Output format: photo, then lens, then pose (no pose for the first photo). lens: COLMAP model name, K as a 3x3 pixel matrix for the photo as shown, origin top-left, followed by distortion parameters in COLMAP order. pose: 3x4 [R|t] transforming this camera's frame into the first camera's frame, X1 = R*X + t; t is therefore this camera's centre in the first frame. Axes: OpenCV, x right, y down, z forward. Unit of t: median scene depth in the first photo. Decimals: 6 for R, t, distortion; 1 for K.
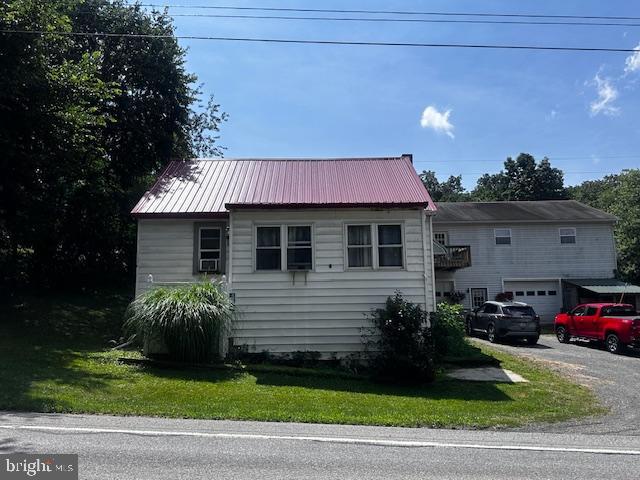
lens RADIAL K [[522.3, 0, 320.0], [0, 522.3, 240.0], [0, 0, 1]] dist [-0.000121, -0.010932]
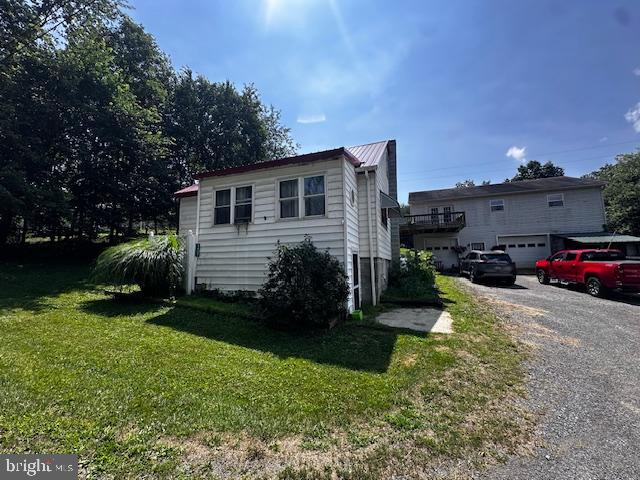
lens RADIAL K [[254.4, 0, 320.0], [0, 254.4, 240.0], [0, 0, 1]] dist [0.000552, 0.001083]
pose [[0.941949, -0.034712, -0.333957, 0.289426], [0.051575, 0.997796, 0.041758, 0.073380], [0.331772, -0.056558, 0.941663, 0.453672]]
